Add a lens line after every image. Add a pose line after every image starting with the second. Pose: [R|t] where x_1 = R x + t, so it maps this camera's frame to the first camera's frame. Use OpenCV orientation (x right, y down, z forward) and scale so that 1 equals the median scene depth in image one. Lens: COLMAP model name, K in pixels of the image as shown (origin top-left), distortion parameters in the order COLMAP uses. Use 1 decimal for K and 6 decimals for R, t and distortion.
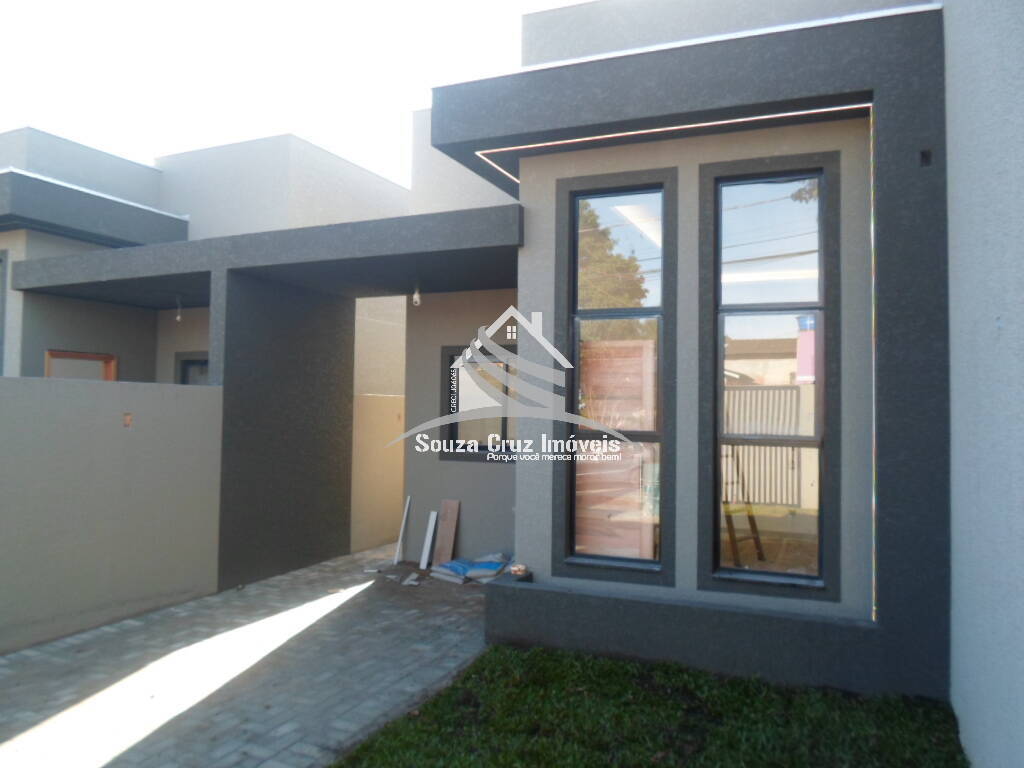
lens RADIAL K [[783.8, 0, 512.0], [0, 783.8, 384.0], [0, 0, 1]] dist [-0.000754, -0.023858]
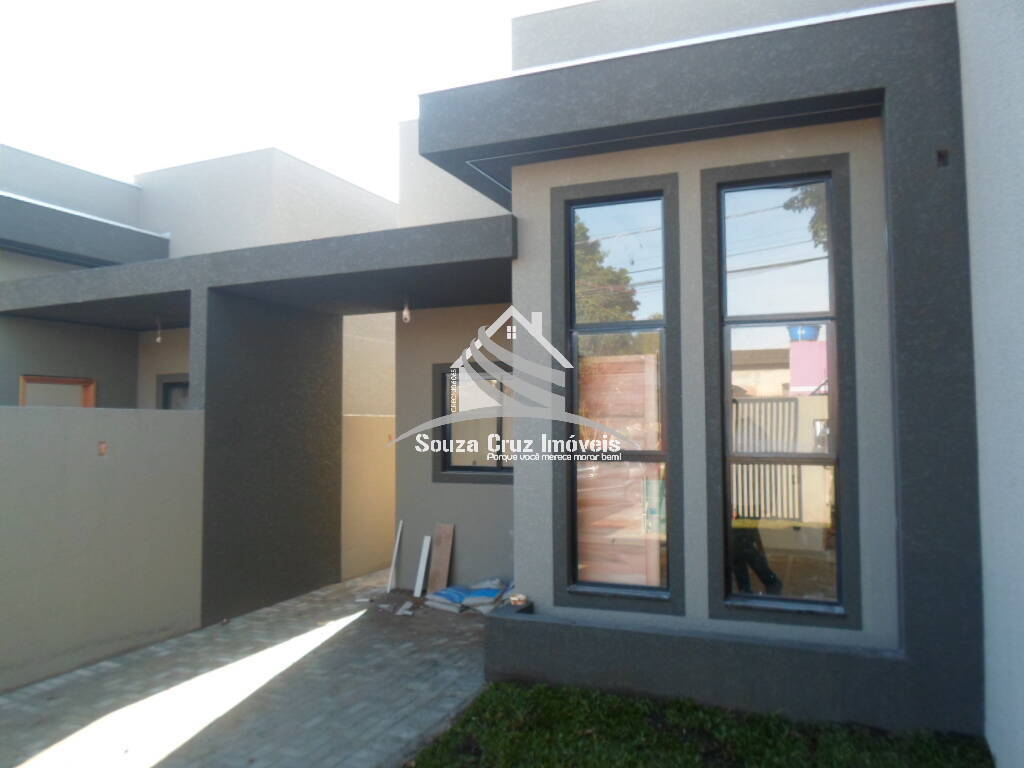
lens RADIAL K [[783.7, 0, 512.0], [0, 783.7, 384.0], [0, 0, 1]] dist [-0.011751, -0.013211]
pose [[0.999777, -0.017647, 0.011618, -0.006135], [0.017854, 0.999679, -0.017974, -0.006533], [-0.011297, 0.018178, 0.999771, 0.053505]]
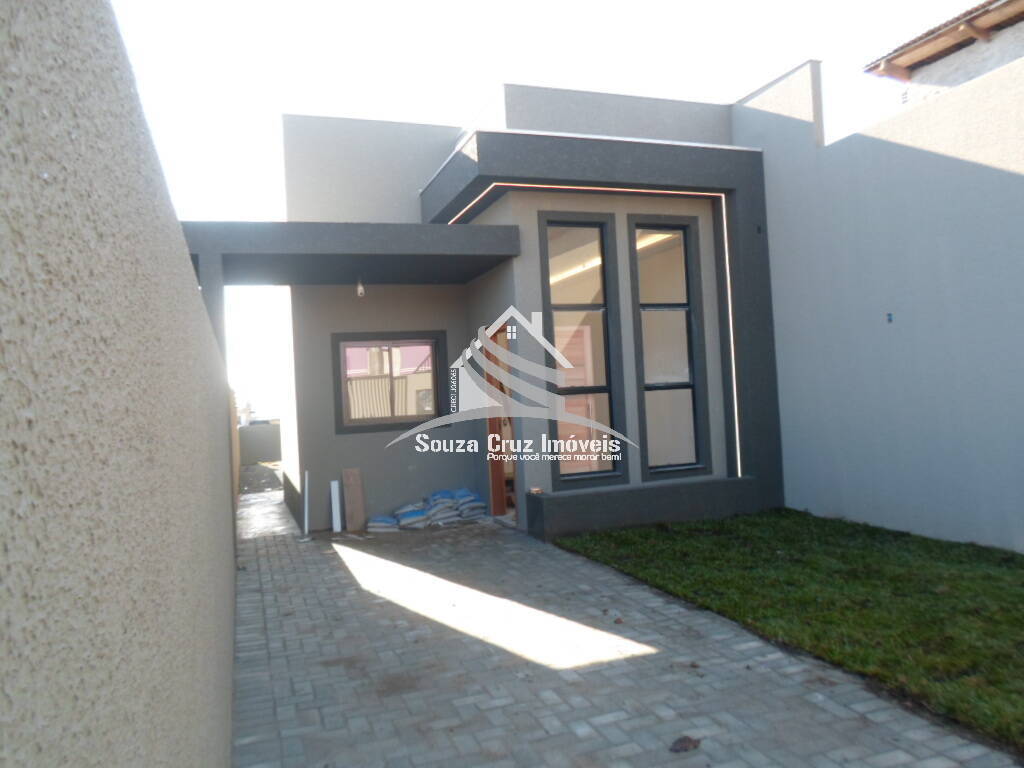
lens RADIAL K [[783.8, 0, 512.0], [0, 783.8, 384.0], [0, 0, 1]] dist [-0.000754, -0.023858]
pose [[0.731290, -0.041560, 0.680800, -0.979849], [0.041328, 0.999008, 0.016593, 0.024183], [-0.680814, 0.016002, 0.732282, 0.011602]]
